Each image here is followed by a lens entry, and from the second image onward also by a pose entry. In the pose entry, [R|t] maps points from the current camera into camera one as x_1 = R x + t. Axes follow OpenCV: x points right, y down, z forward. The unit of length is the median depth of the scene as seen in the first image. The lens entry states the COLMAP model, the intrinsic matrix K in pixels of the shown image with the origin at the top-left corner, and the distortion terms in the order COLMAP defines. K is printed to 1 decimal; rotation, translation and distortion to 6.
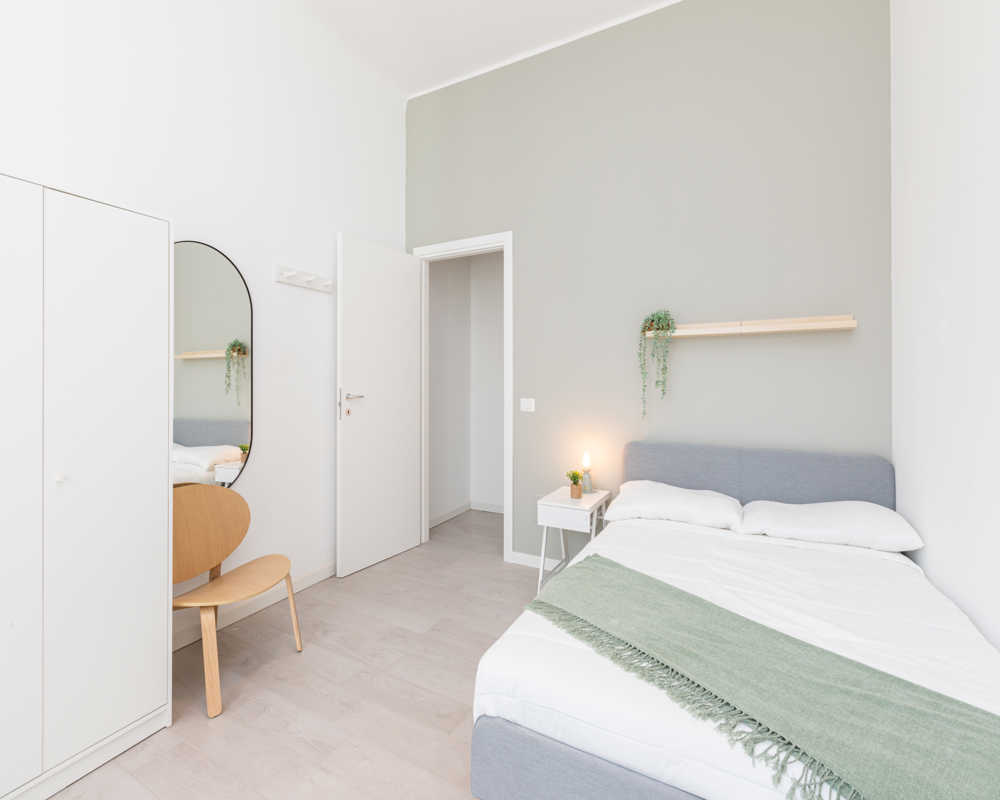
lens RADIAL K [[459.3, 0, 482.1], [0, 459.3, 377.1], [0, 0, 1]] dist [0.001114, 0.000059]
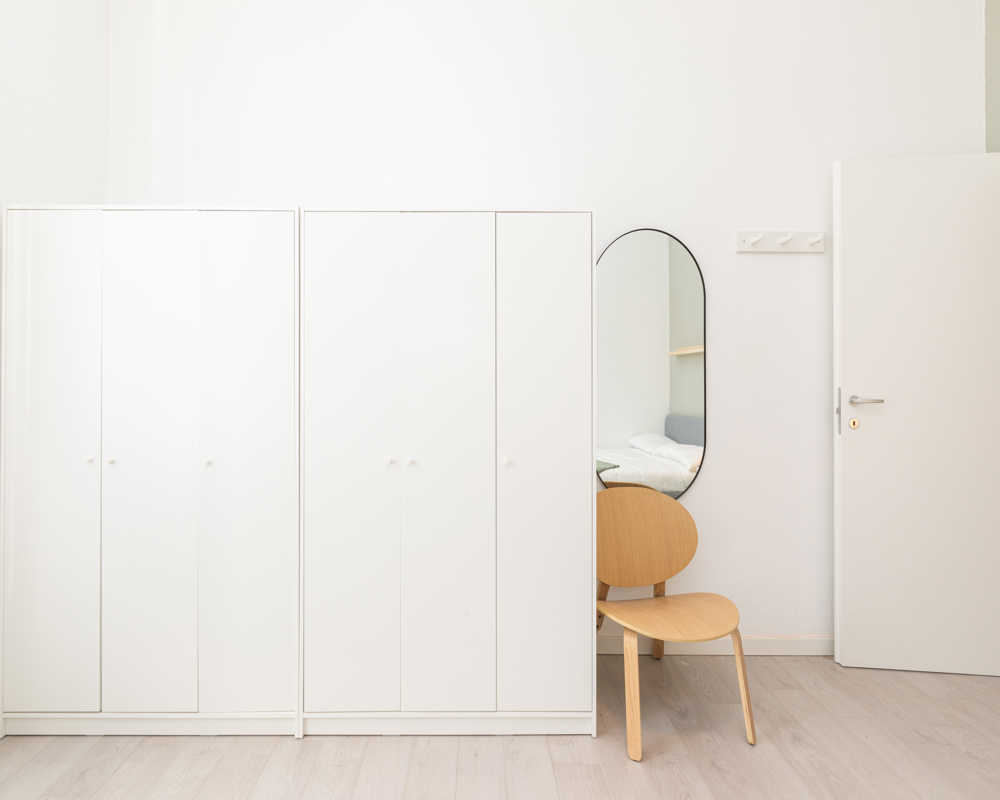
lens RADIAL K [[456.6, 0, 499.8], [0, 456.6, 373.1], [0, 0, 1]] dist [0.000545, 0.000151]
pose [[0.491651, -0.004563, -0.870780, 0.044168], [0.006867, 0.999975, -0.001363, 0.000030], [0.870765, -0.005310, 0.491670, 0.277000]]
